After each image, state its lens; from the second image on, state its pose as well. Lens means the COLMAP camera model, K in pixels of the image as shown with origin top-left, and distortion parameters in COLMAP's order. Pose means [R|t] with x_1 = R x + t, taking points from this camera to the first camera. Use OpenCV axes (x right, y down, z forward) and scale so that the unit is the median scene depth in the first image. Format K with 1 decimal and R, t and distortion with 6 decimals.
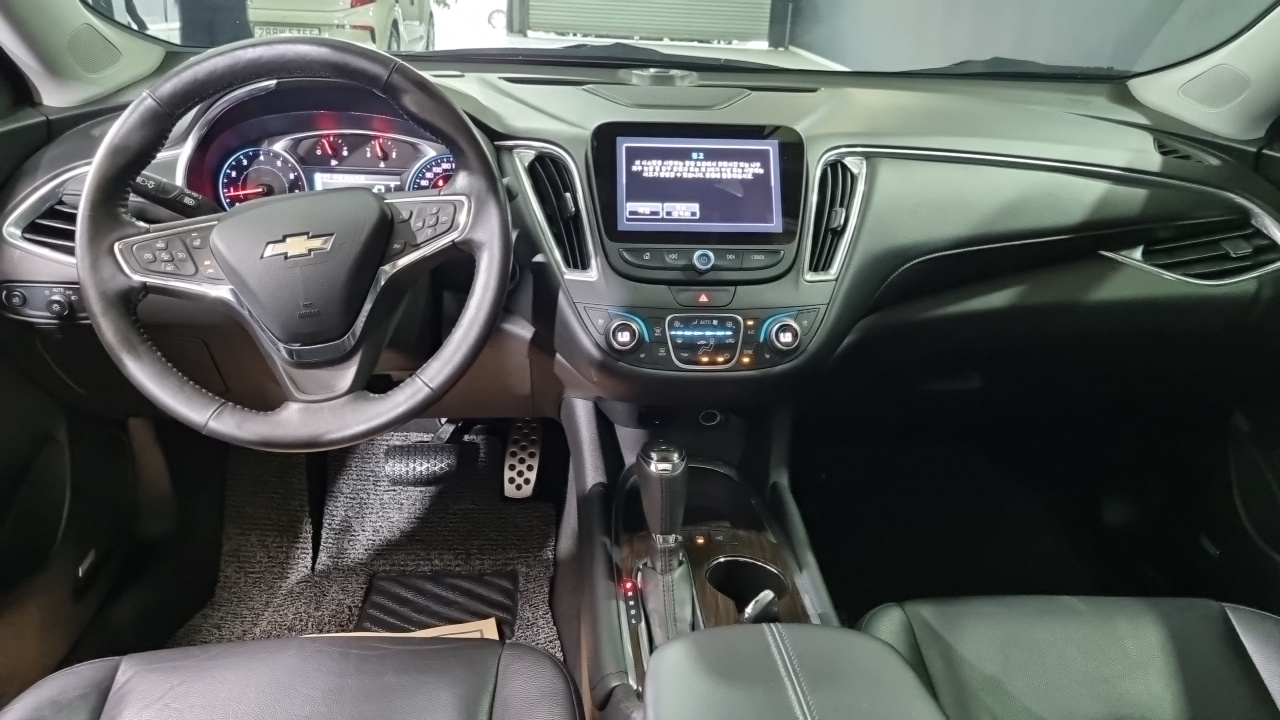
lens RADIAL K [[974.5, 0, 657.1], [0, 974.5, 353.1], [0, 0, 1]] dist [0.026691, -0.009342]
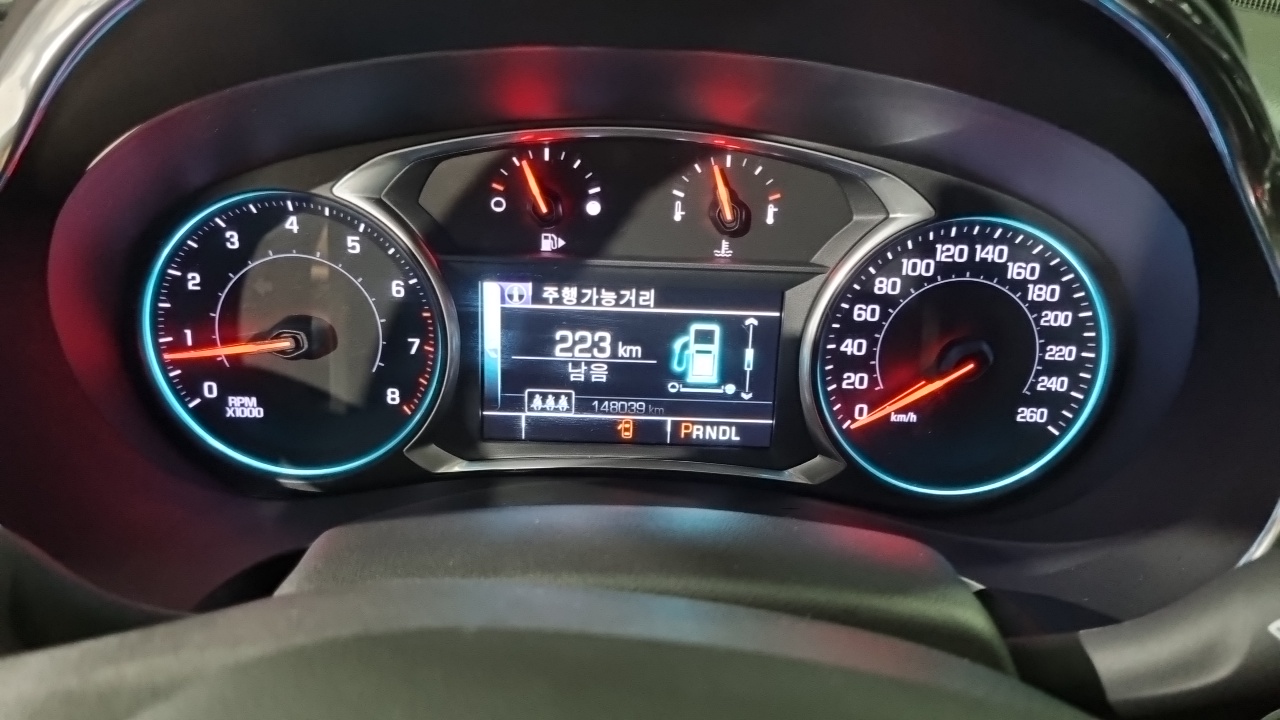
lens RADIAL K [[974.5, 0, 636.5], [0, 974.5, 358.2], [0, 0, 1]] dist [0.026691, -0.009342]
pose [[0.996689, 0.022439, -0.078151, -0.301955], [-0.019312, 0.998991, 0.040537, -0.184508], [0.078981, -0.038894, 0.996117, 0.775702]]
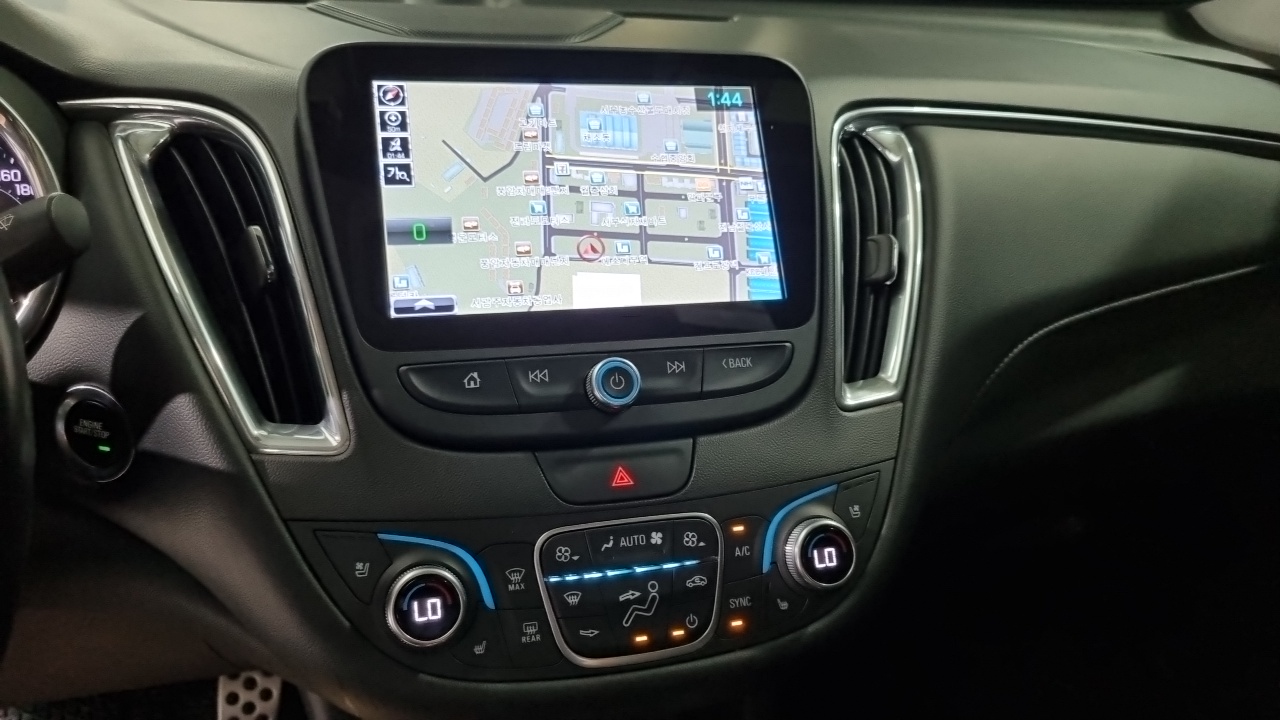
lens RADIAL K [[974.5, 0, 644.5], [0, 974.5, 364.5], [0, 0, 1]] dist [0.026691, -0.009342]
pose [[0.979184, -0.065479, 0.192122, -0.017108], [0.061432, 0.997747, 0.026953, -0.108825], [-0.193454, -0.014590, 0.981001, 0.577583]]
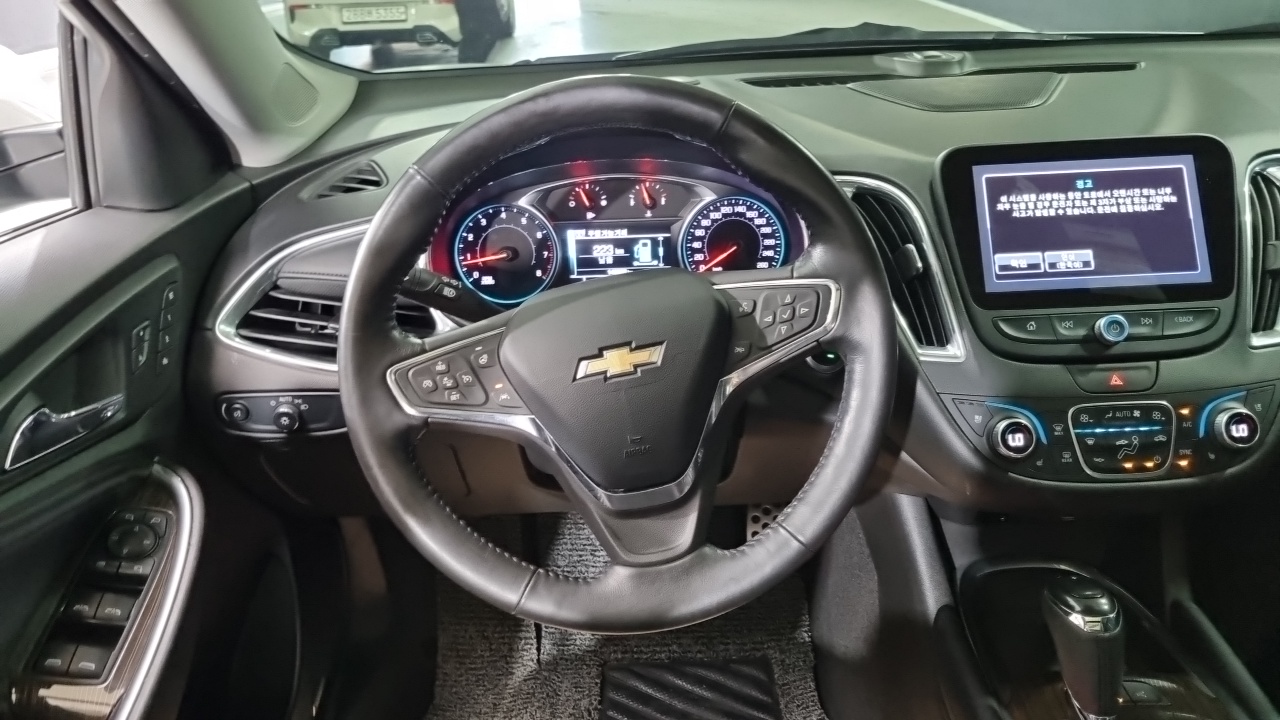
lens RADIAL K [[974.5, 0, 639.8], [0, 974.5, 349.9], [0, 0, 1]] dist [0.026691, -0.009342]
pose [[0.994431, -0.043542, -0.095972, -0.230805], [0.047662, 0.998019, 0.041062, -0.122338], [0.093993, -0.045408, 0.994537, 0.214239]]
